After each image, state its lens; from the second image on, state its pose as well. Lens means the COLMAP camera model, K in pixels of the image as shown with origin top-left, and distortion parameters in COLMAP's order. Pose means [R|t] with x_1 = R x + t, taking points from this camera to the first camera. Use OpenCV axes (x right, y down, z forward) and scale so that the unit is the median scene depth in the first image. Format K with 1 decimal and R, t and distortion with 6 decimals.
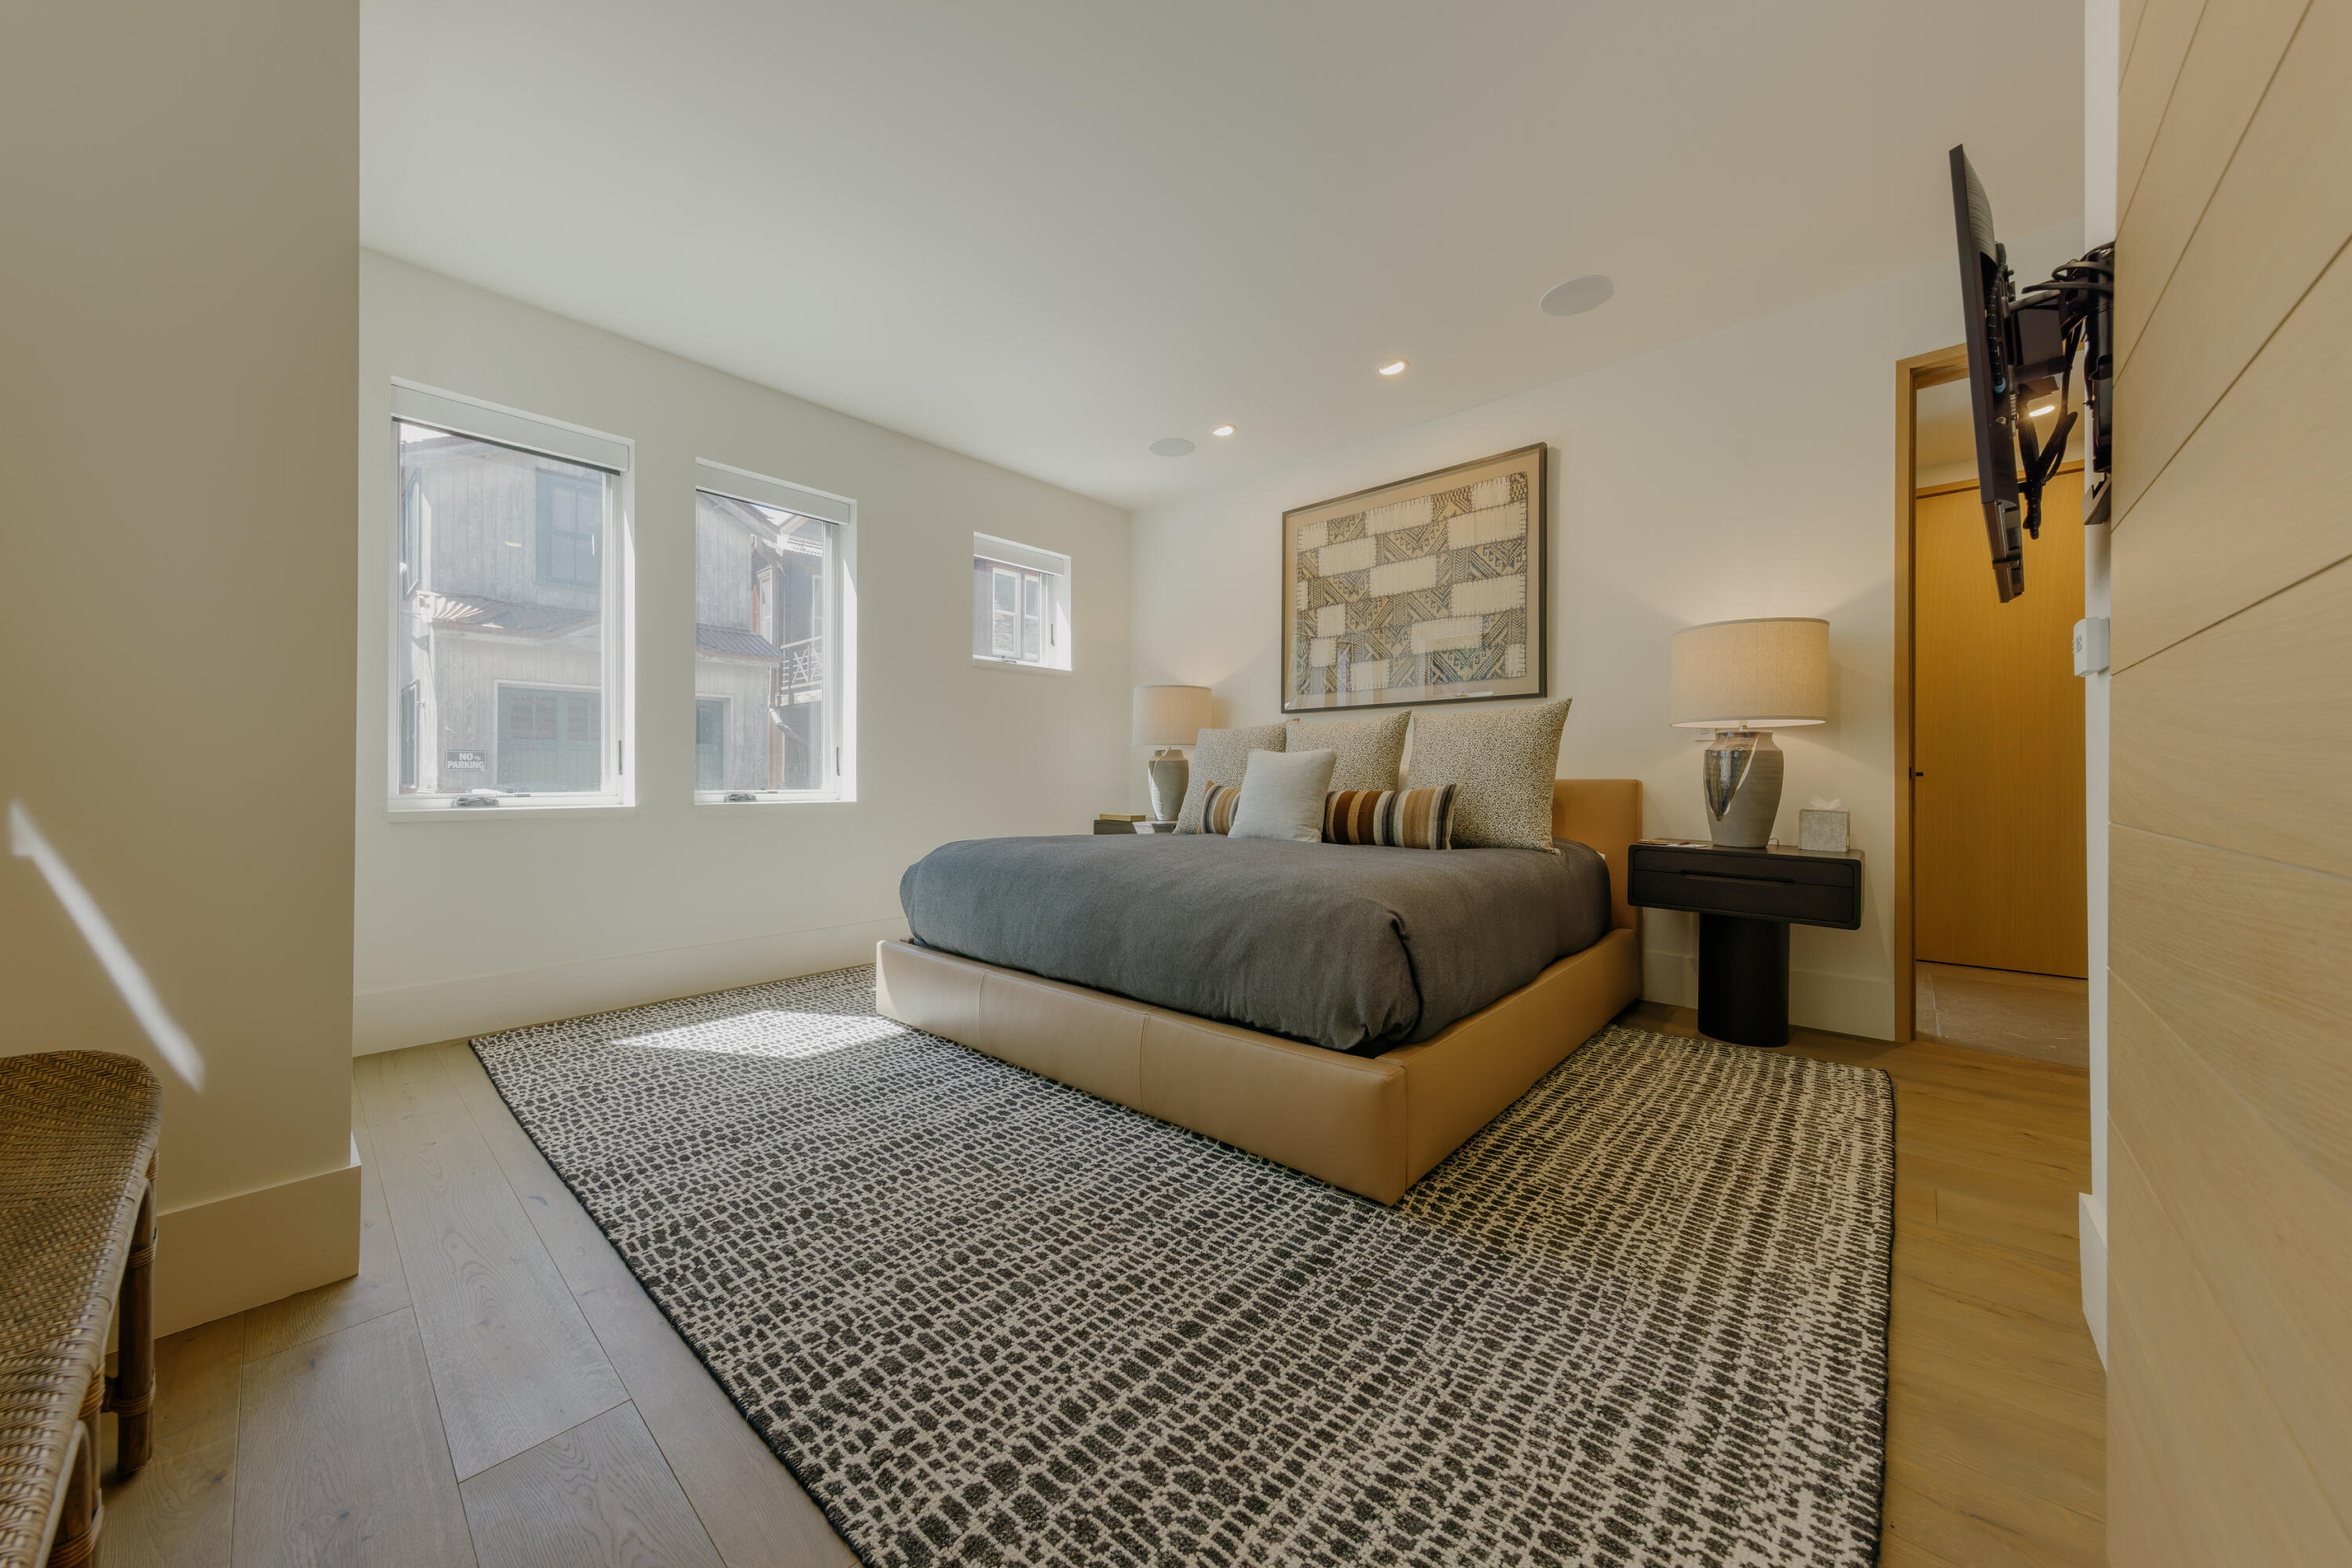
lens RADIAL K [[803.8, 0, 1187.7], [0, 803.8, 775.4], [0, 0, 1]] dist [0.003363, 0.000042]
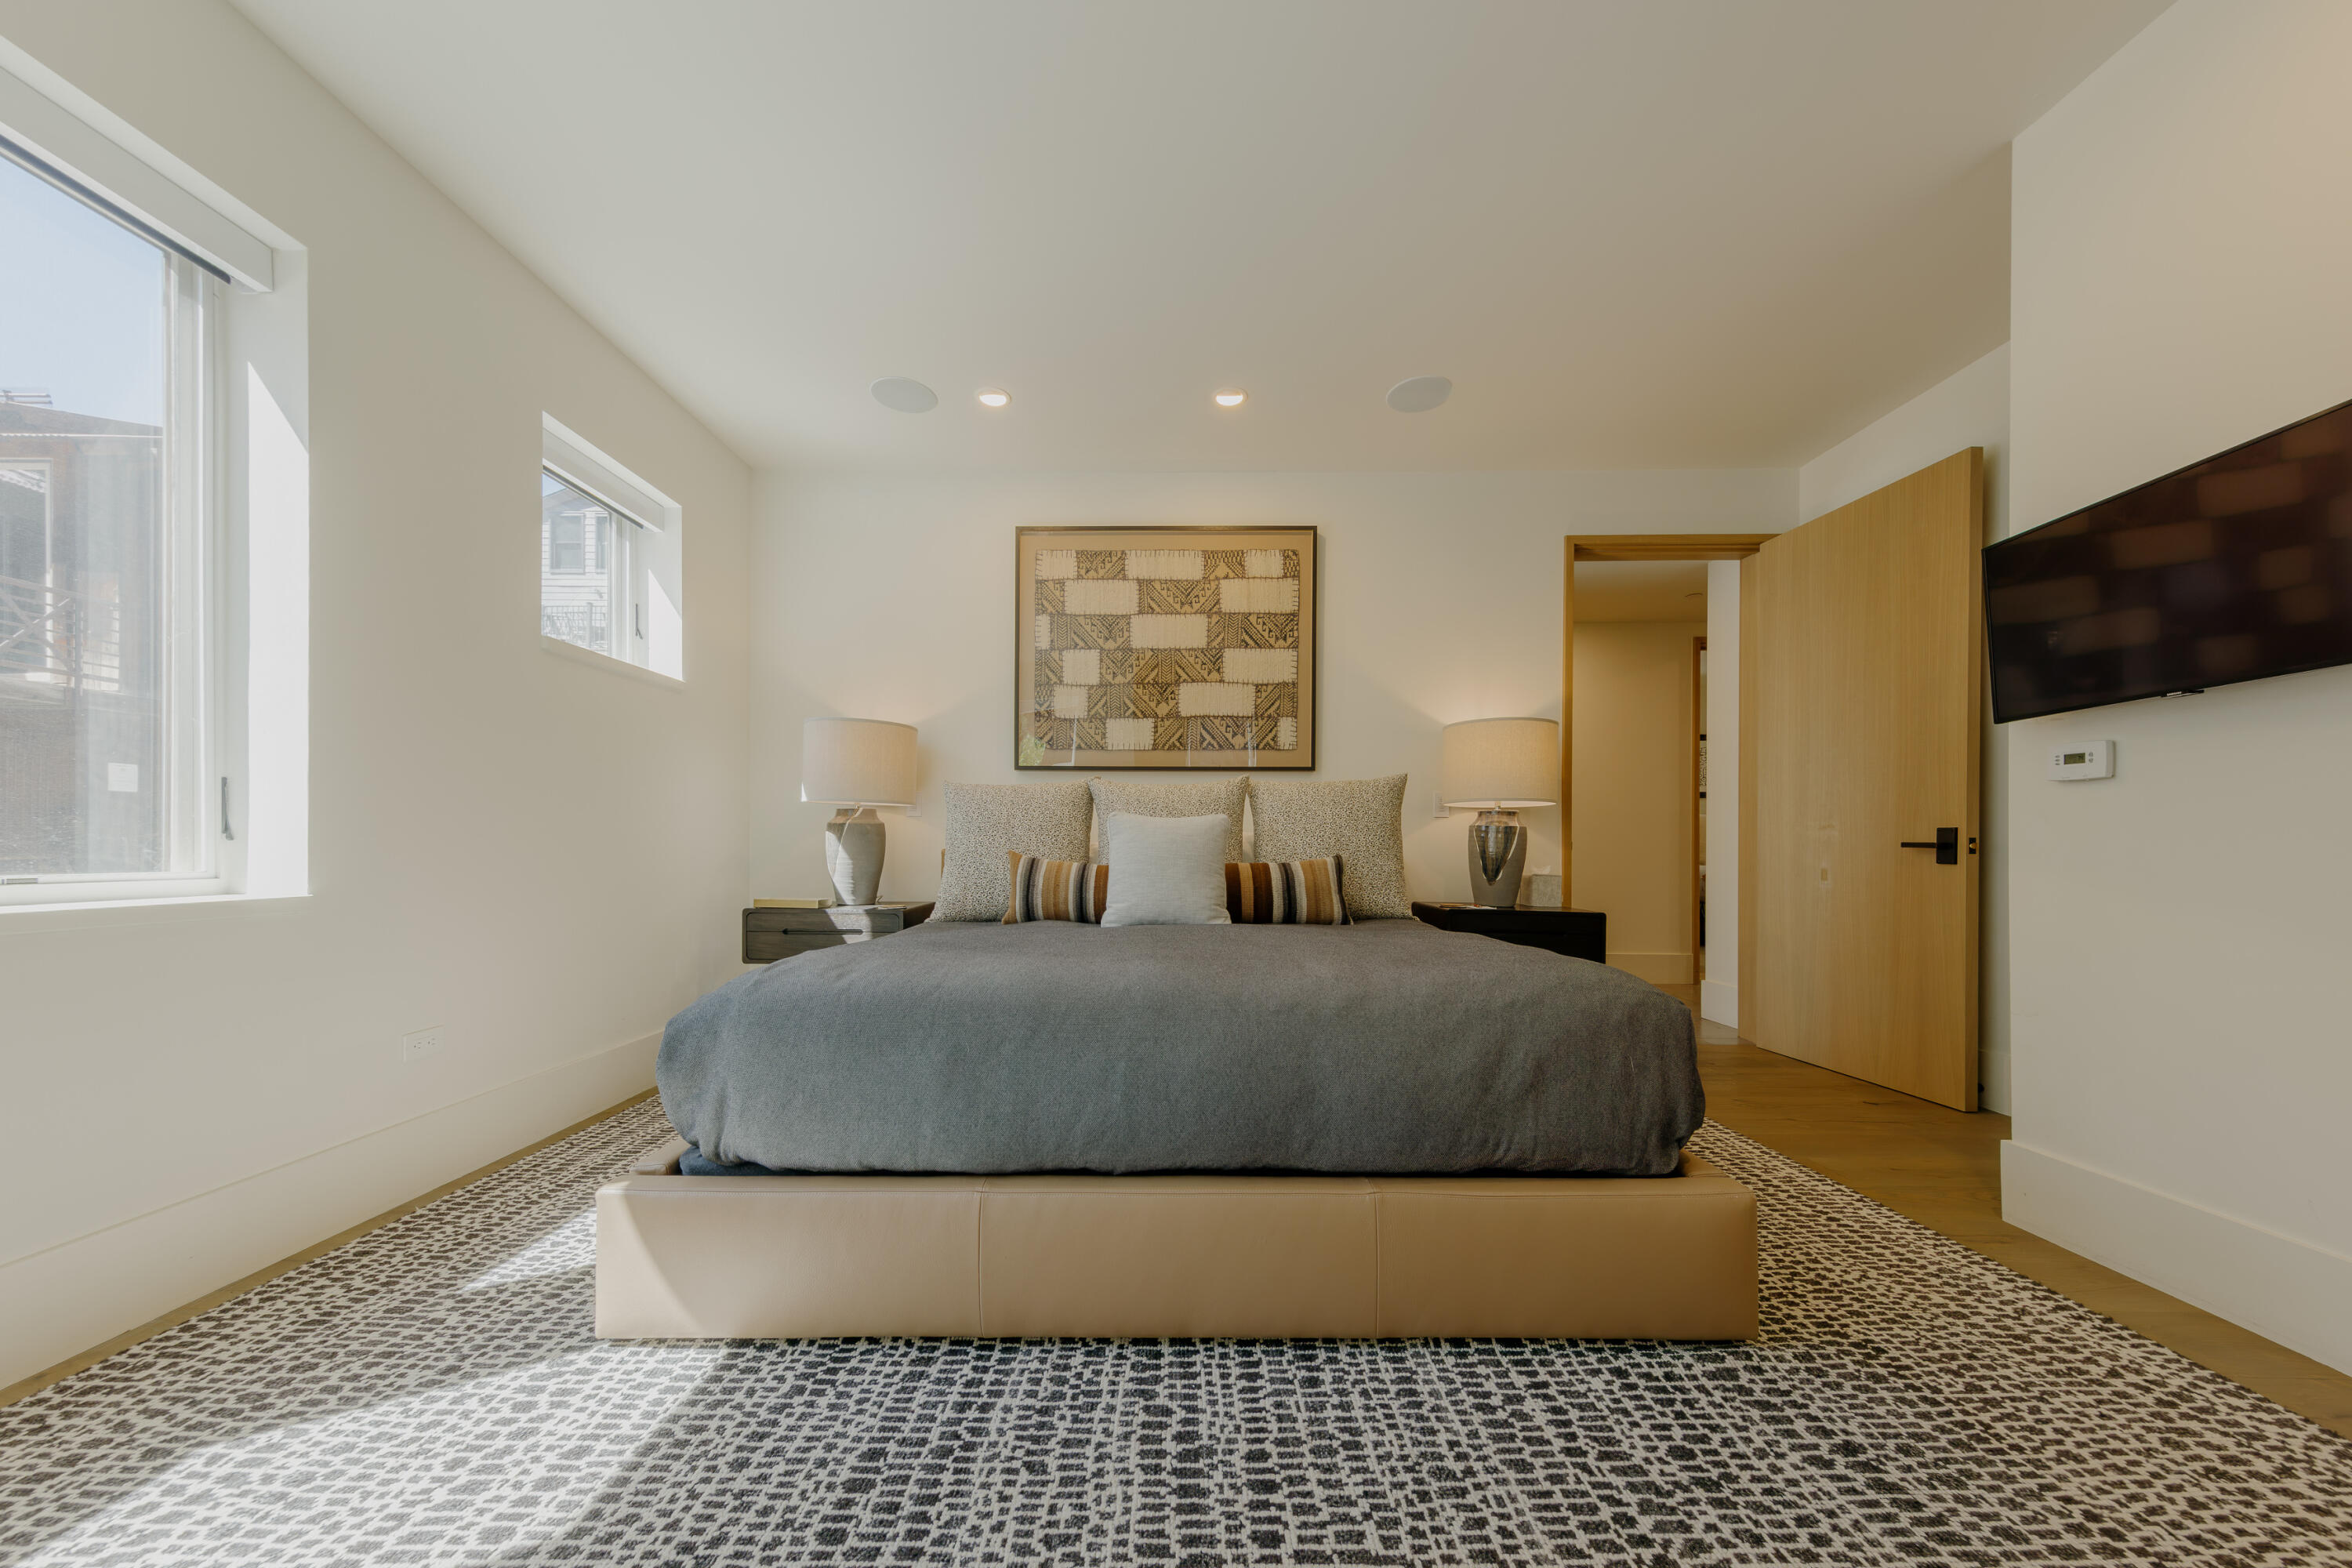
lens RADIAL K [[784.3, 0, 1192.0], [0, 784.3, 848.1], [0, 0, 1]] dist [0.003990, 0.000019]
pose [[0.755903, 0.003090, 0.654677, -0.387491], [-0.006082, 0.999979, 0.002303, 0.000959], [-0.654656, -0.005723, 0.755906, 0.379628]]
